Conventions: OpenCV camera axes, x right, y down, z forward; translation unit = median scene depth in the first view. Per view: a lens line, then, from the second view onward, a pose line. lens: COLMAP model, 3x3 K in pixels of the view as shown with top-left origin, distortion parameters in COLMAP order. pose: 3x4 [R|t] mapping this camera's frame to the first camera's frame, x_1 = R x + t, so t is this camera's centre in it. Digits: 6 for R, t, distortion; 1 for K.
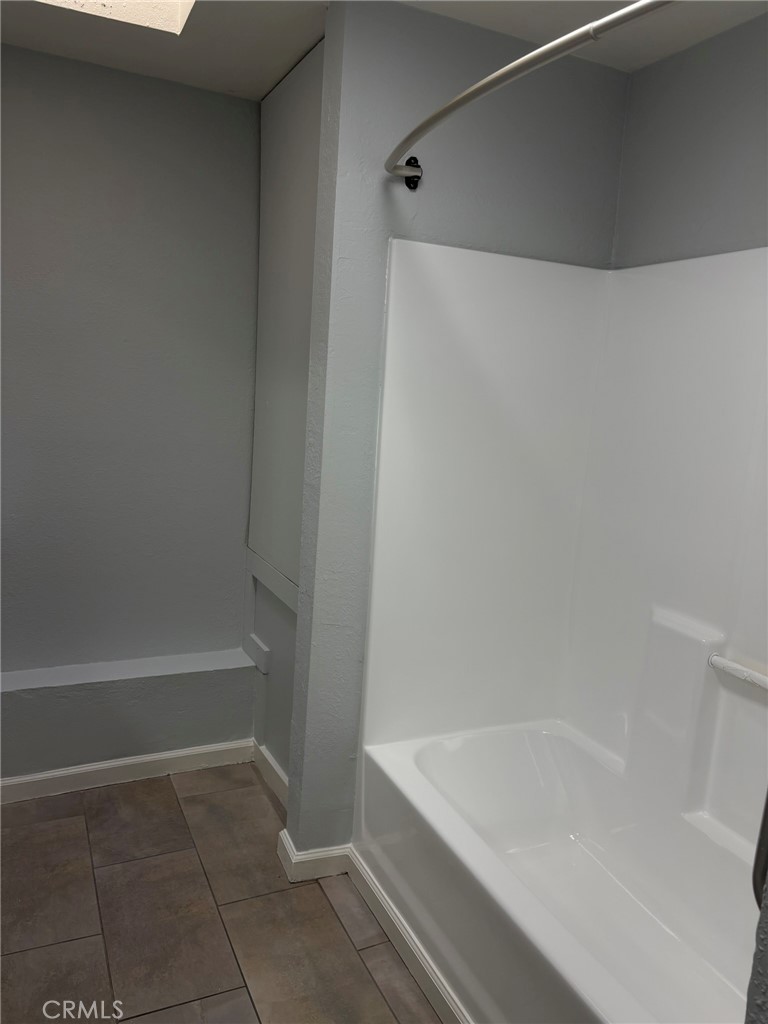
lens RADIAL K [[788.3, 0, 376.8], [0, 788.3, 514.3], [0, 0, 1]] dist [0.037151, -0.031171]
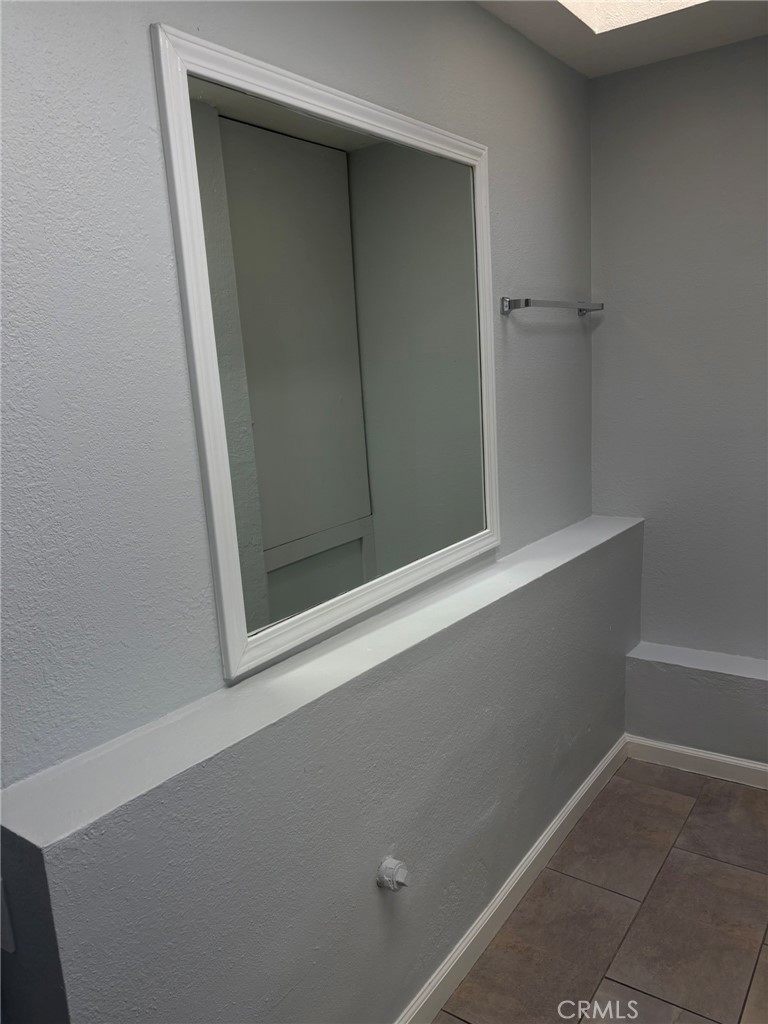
lens RADIAL K [[788.3, 0, 388.7], [0, 788.3, 512.3], [0, 0, 1]] dist [0.037151, -0.031171]
pose [[0.512815, 0.080082, -0.854756, 0.290919], [-0.071017, 0.996184, 0.050726, -0.009160], [0.855557, 0.034690, 0.516546, 0.140769]]
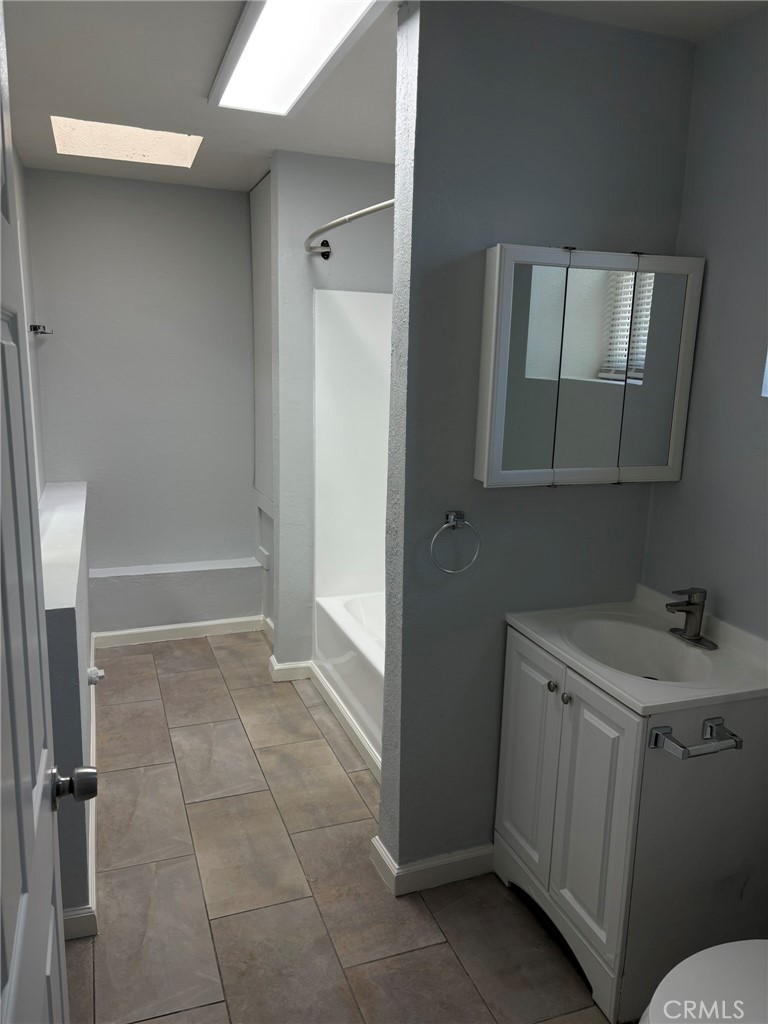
lens RADIAL K [[788.3, 0, 385.2], [0, 788.3, 505.6], [0, 0, 1]] dist [0.037151, -0.031171]
pose [[0.995963, -0.032724, -0.083588, 0.264114], [0.033586, 0.999396, 0.008915, 0.089889], [0.083246, -0.011686, 0.996461, -0.597330]]
